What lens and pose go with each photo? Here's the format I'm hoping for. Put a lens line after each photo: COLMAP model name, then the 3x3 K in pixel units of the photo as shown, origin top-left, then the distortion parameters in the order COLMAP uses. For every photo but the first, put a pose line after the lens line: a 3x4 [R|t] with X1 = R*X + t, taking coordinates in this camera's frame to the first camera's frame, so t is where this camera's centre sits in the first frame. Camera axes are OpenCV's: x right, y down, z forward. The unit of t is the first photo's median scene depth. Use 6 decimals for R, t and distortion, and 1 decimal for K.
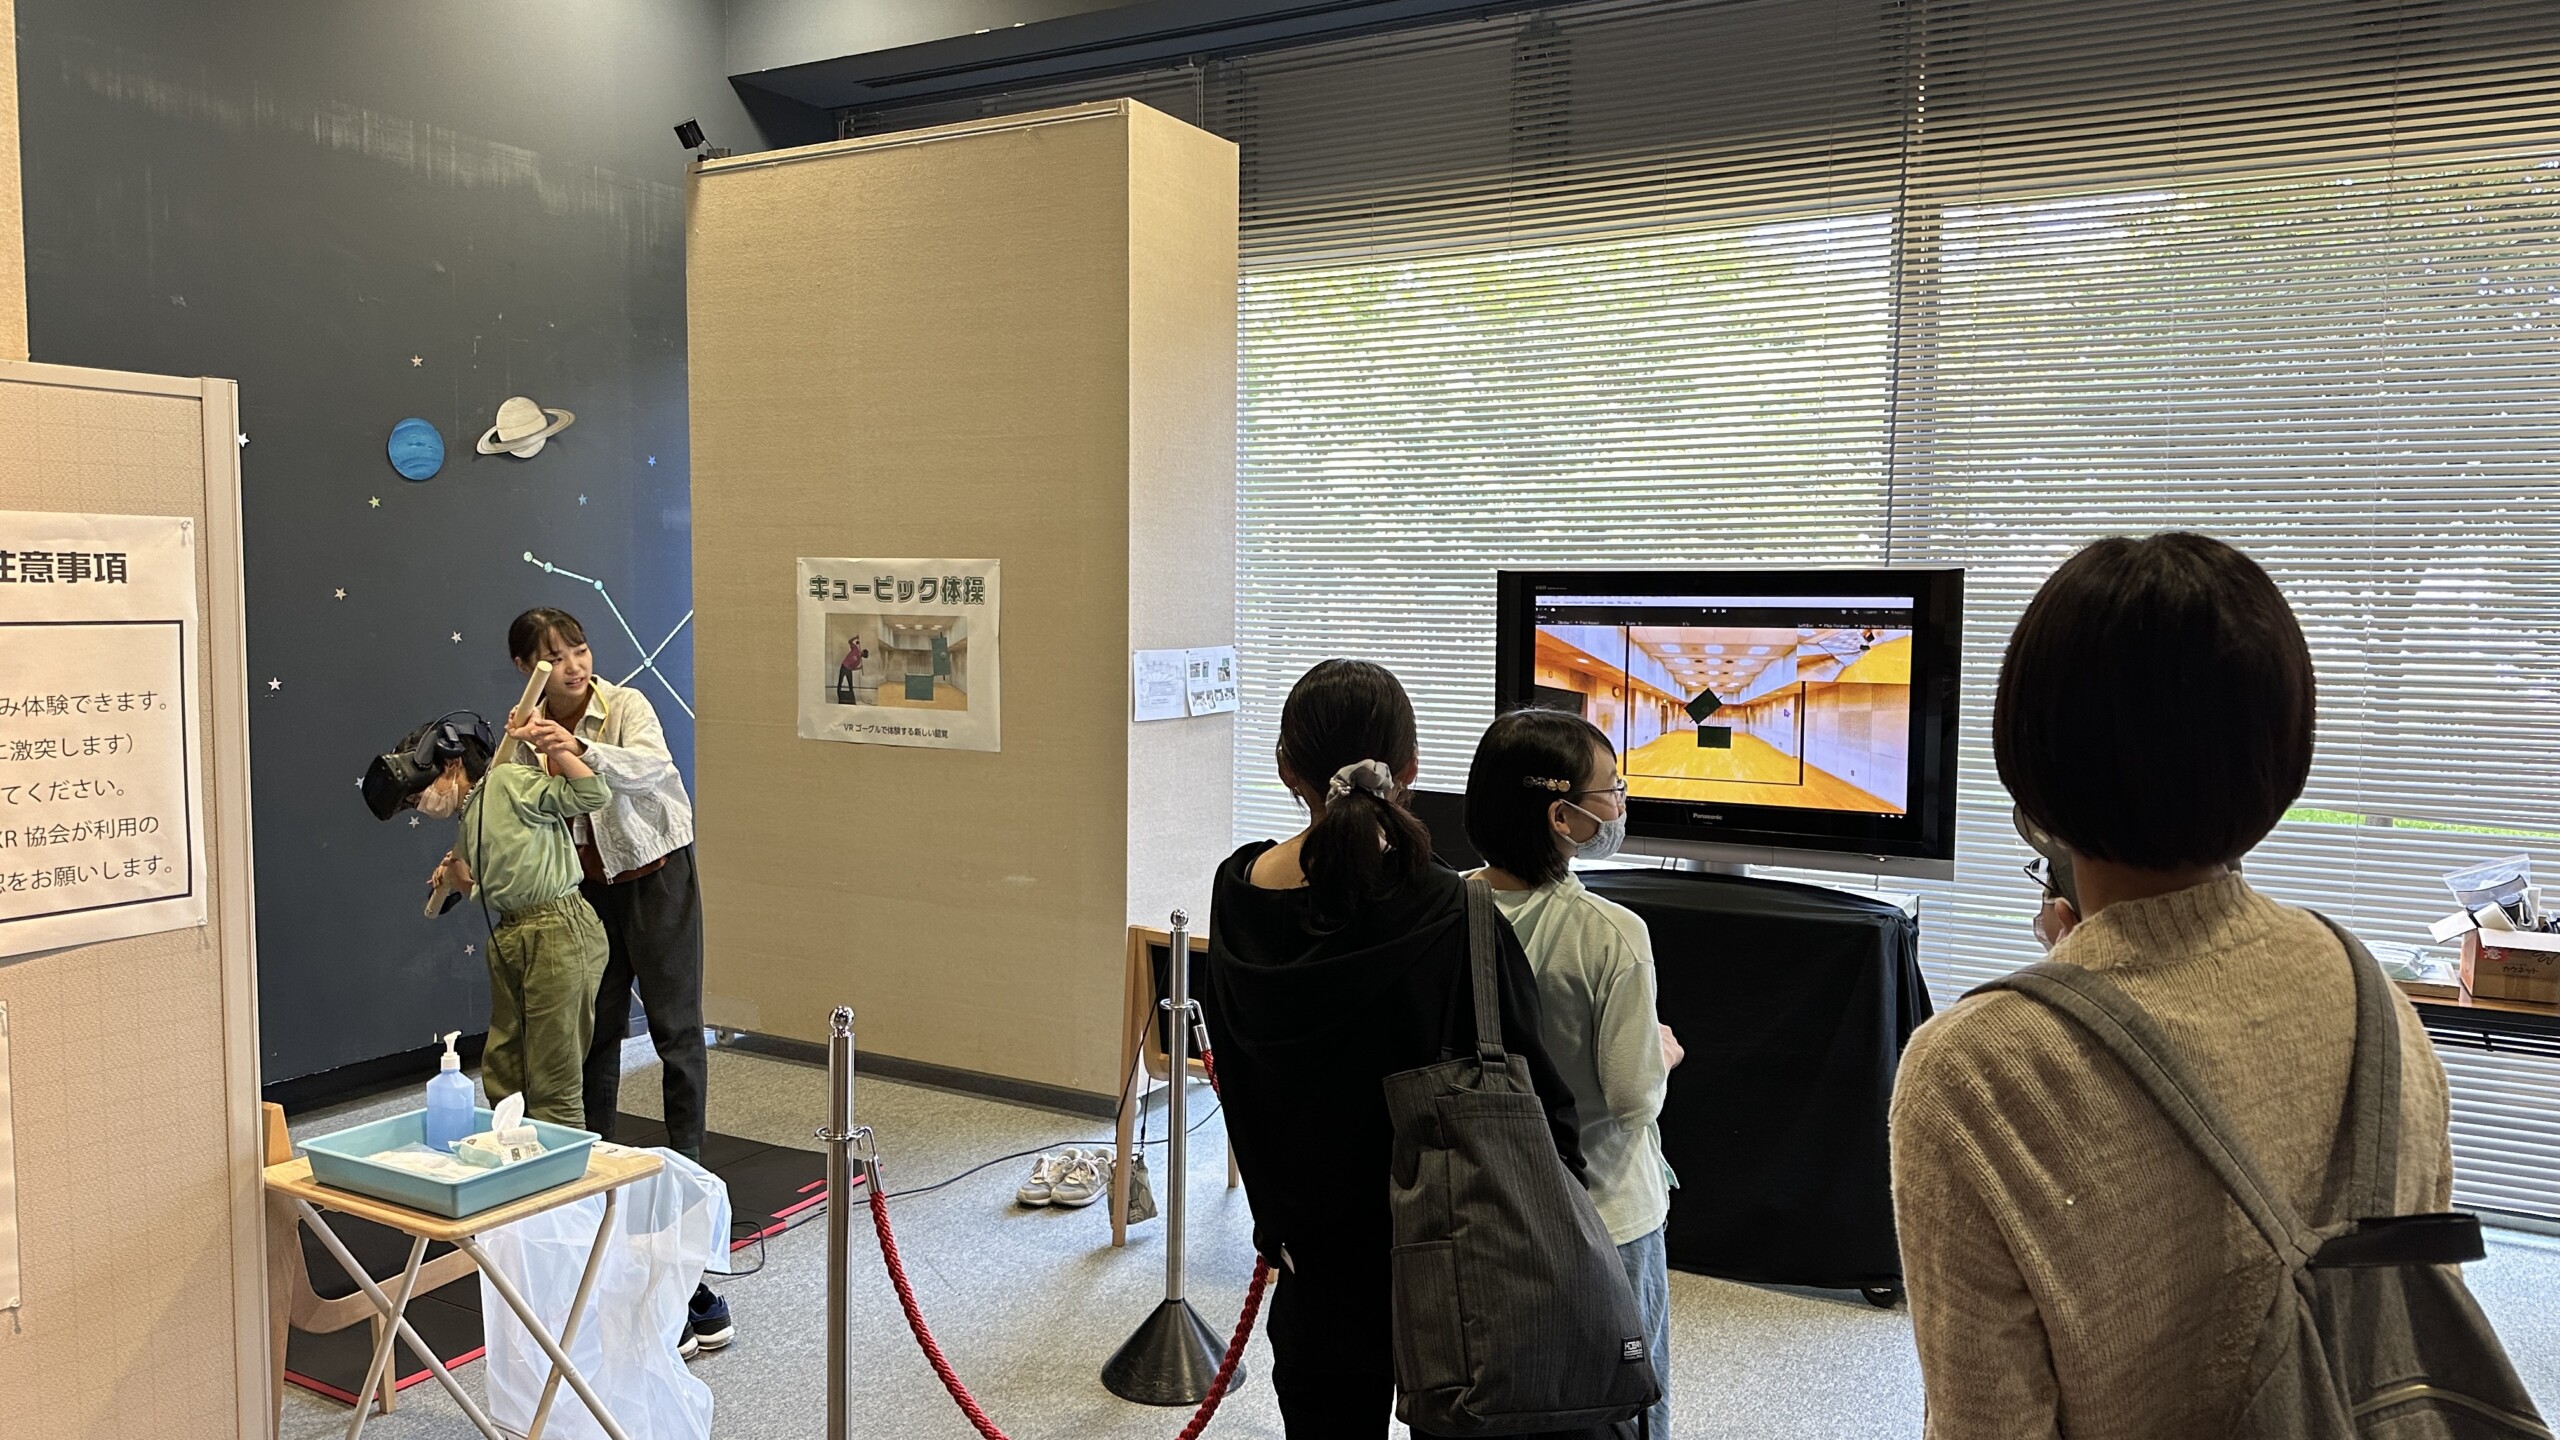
lens RADIAL K [[1784.5, 0, 1243.3], [0, 1784.5, 716.7], [0, 0, 1]] dist [0.045547, -0.044411]
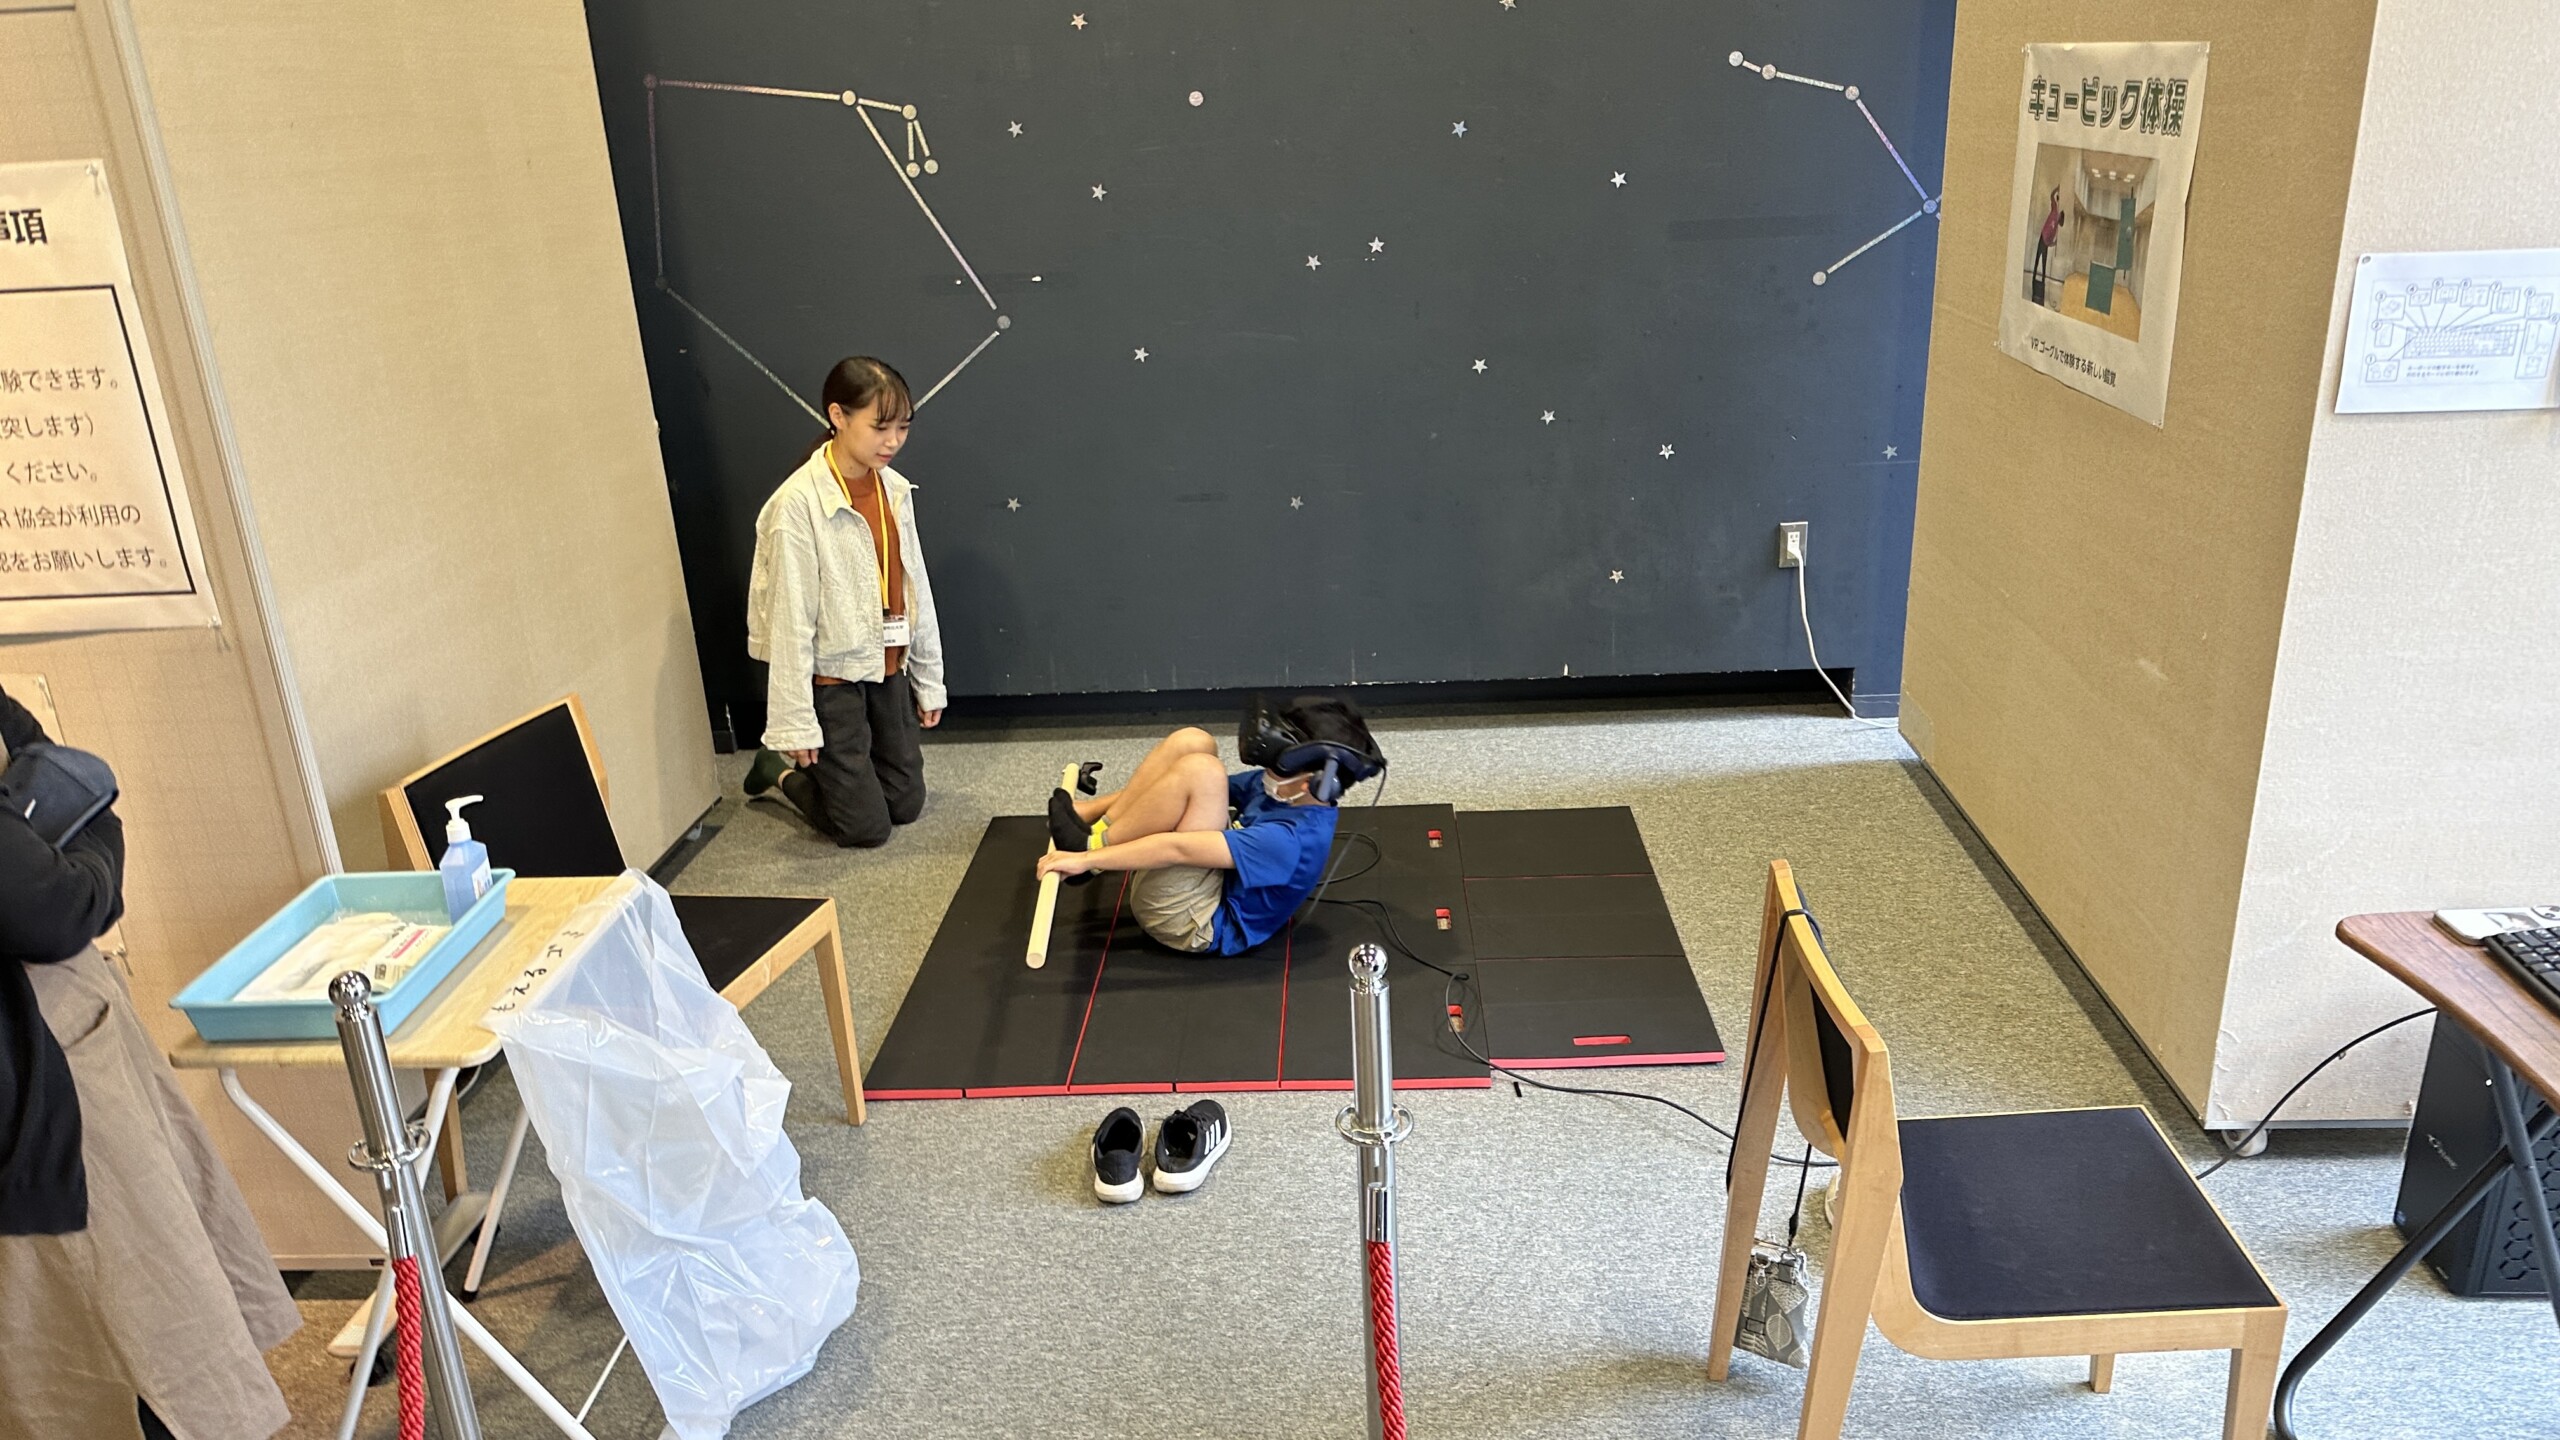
lens RADIAL K [[1784.5, 0, 1243.3], [0, 1784.5, 716.7], [0, 0, 1]] dist [0.045547, -0.044411]
pose [[0.459865, 0.270883, -0.845664, 0.263299], [-0.008140, 0.953582, 0.301024, -0.070812], [0.887952, -0.131547, 0.440724, 0.628314]]
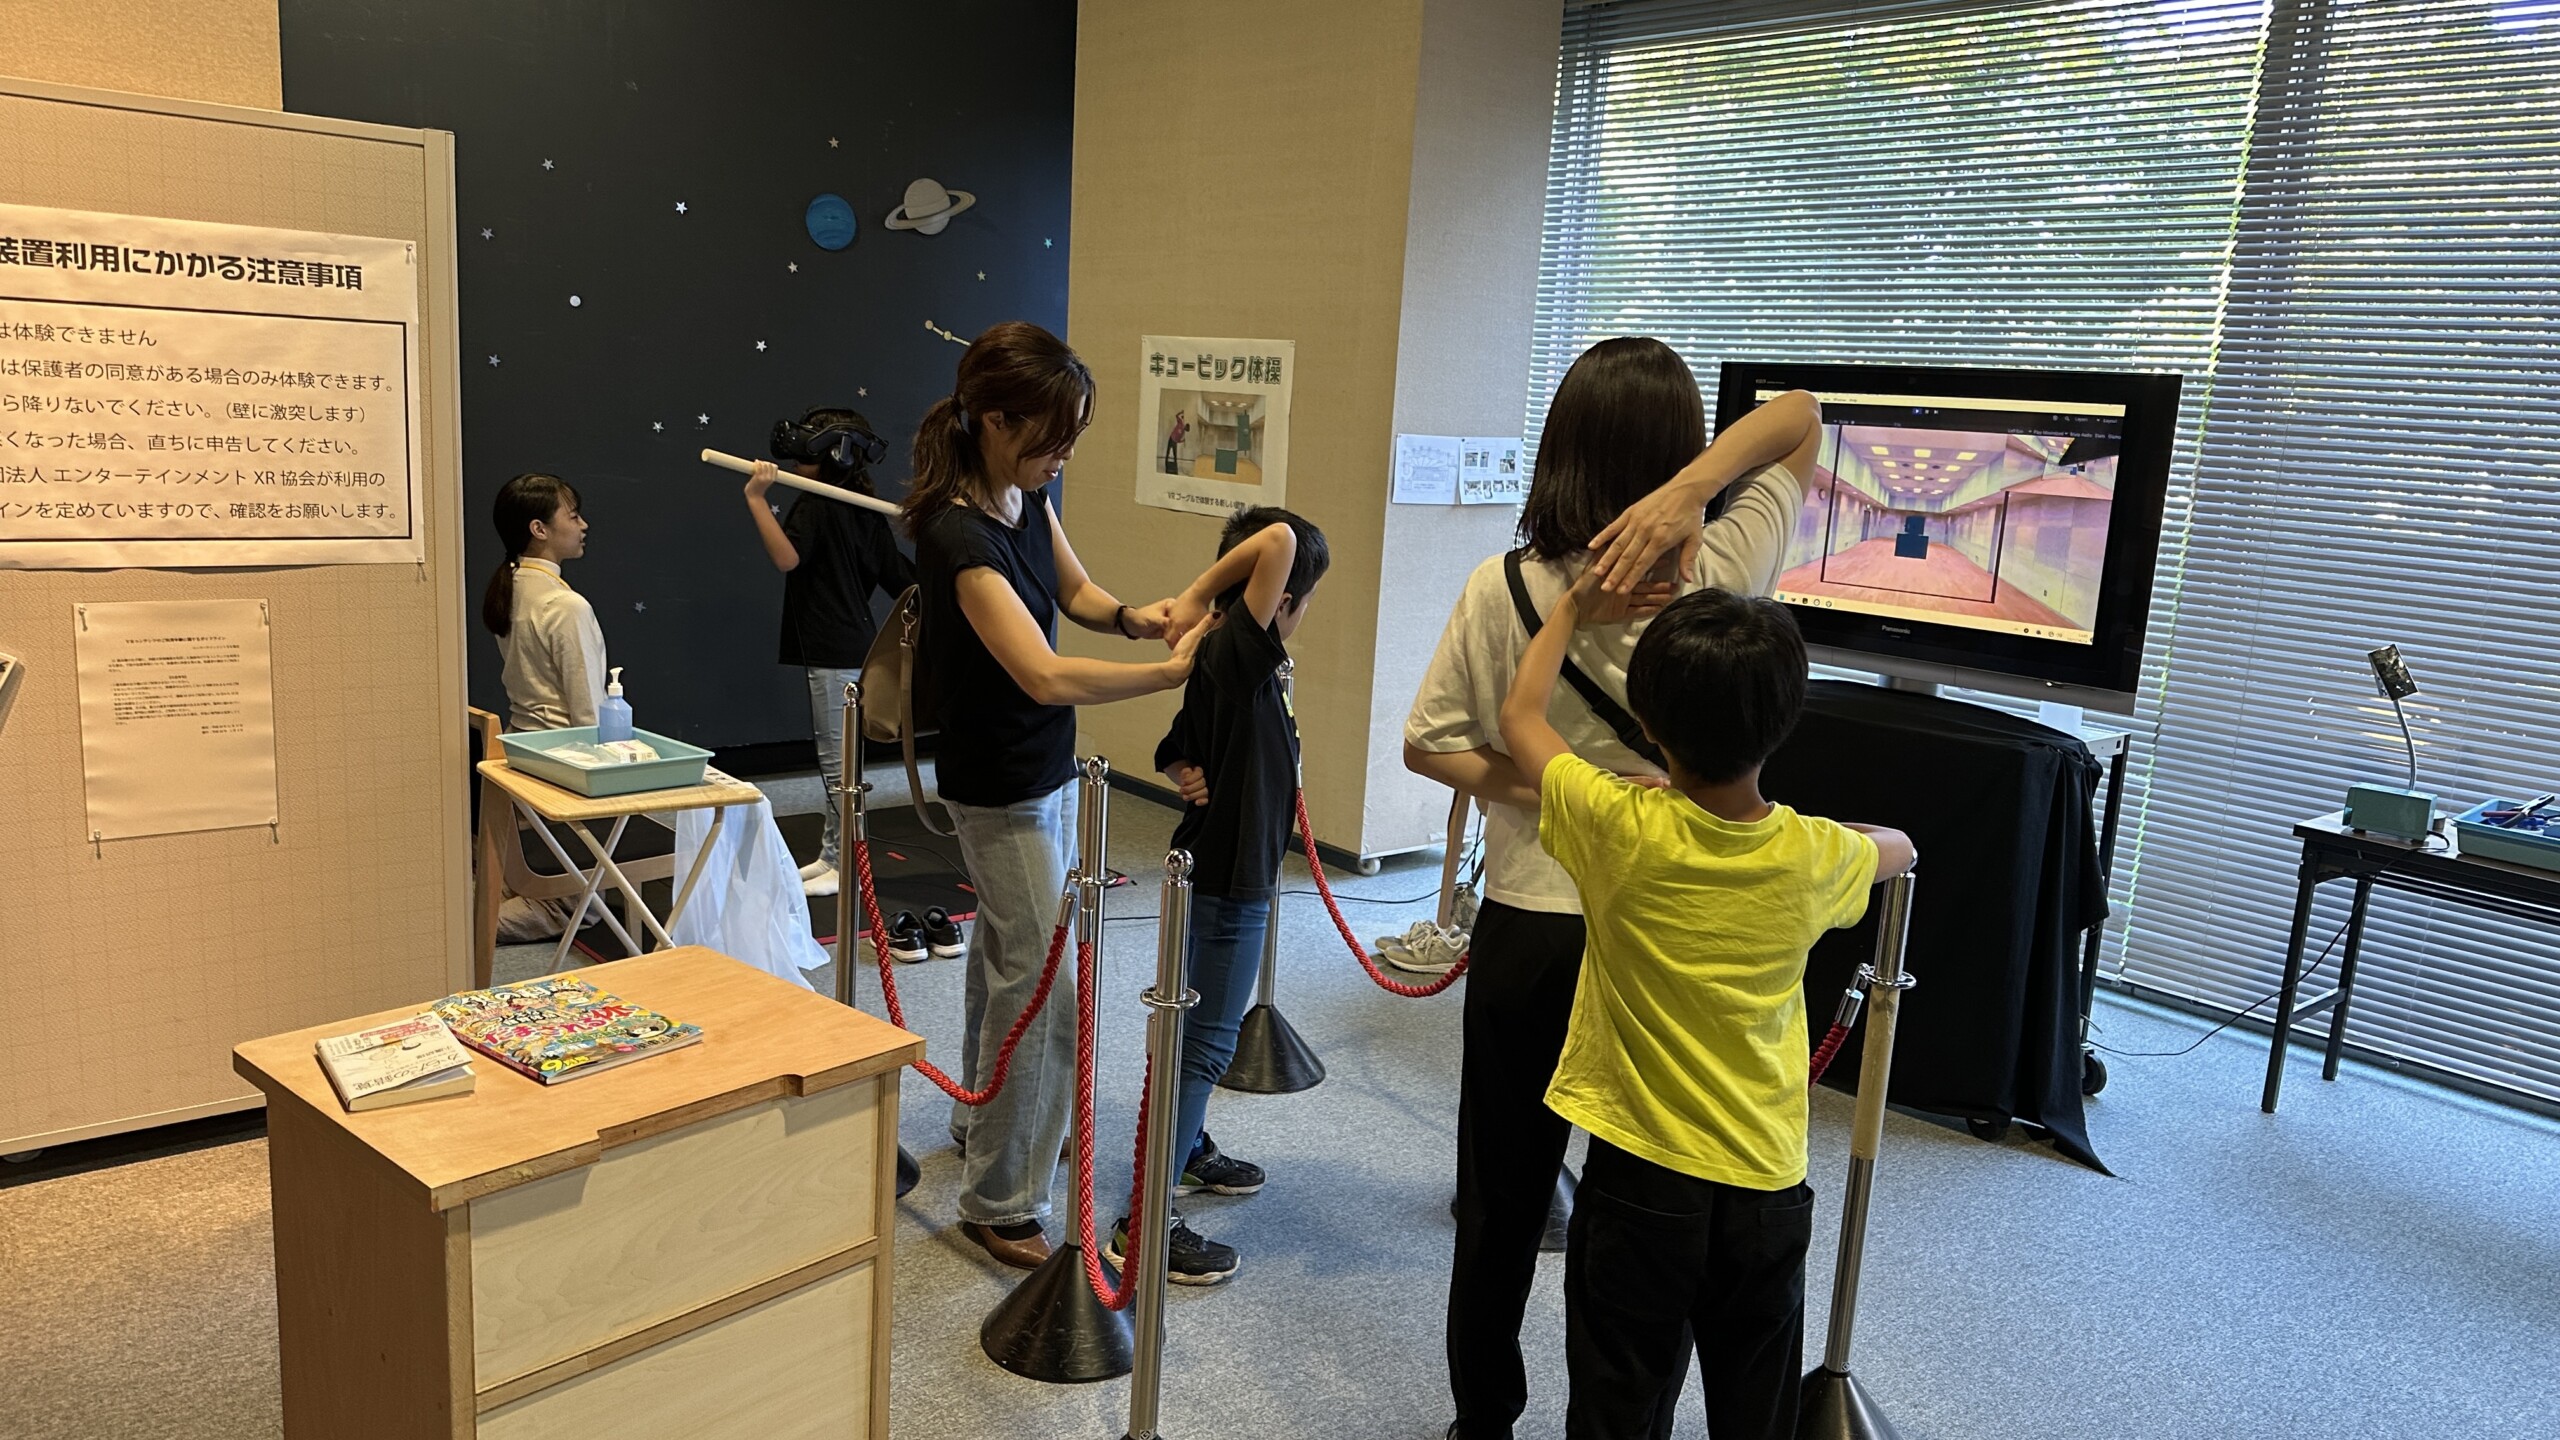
lens RADIAL K [[1805.0, 0, 1280.0], [0, 1805.0, 720.0], [0, 0, 1]] dist [0.112936, -0.177696]
pose [[0.944989, 0.104496, -0.309963, 0.256142], [-0.074576, 0.991470, 0.106888, 0.024151], [0.318488, -0.077892, 0.944721, -0.035940]]
